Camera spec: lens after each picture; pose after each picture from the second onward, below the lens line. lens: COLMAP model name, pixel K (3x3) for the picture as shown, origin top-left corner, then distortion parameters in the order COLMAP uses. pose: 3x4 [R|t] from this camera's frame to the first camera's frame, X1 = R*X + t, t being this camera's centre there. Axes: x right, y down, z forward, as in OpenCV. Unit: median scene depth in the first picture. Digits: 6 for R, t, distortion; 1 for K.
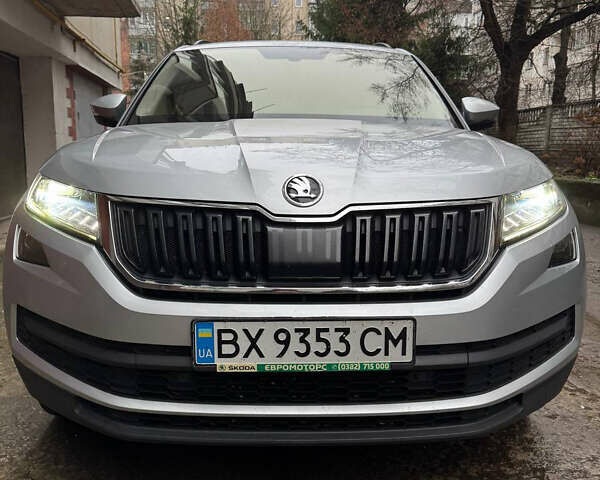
lens RADIAL K [[561.9, 0, 299.4], [0, 561.9, 241.5], [0, 0, 1]] dist [0.058721, 0.000000]
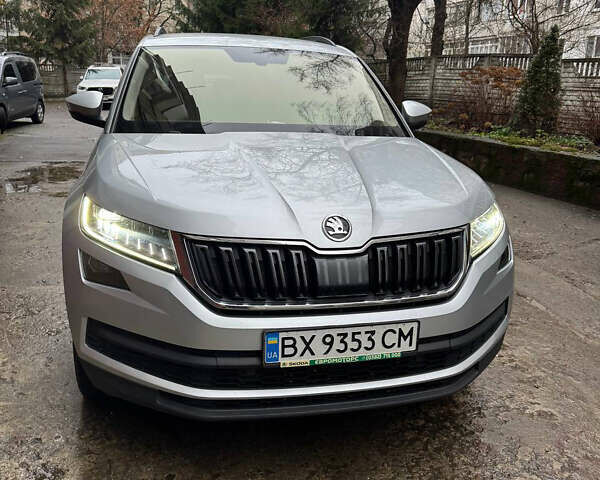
lens RADIAL K [[561.9, 0, 303.5], [0, 561.9, 243.1], [0, 0, 1]] dist [0.058721, 0.000000]
pose [[0.979220, -0.030045, 0.200565, -0.337899], [0.007365, 0.993581, 0.112883, -0.206379], [-0.202669, -0.109060, 0.973155, -0.272527]]
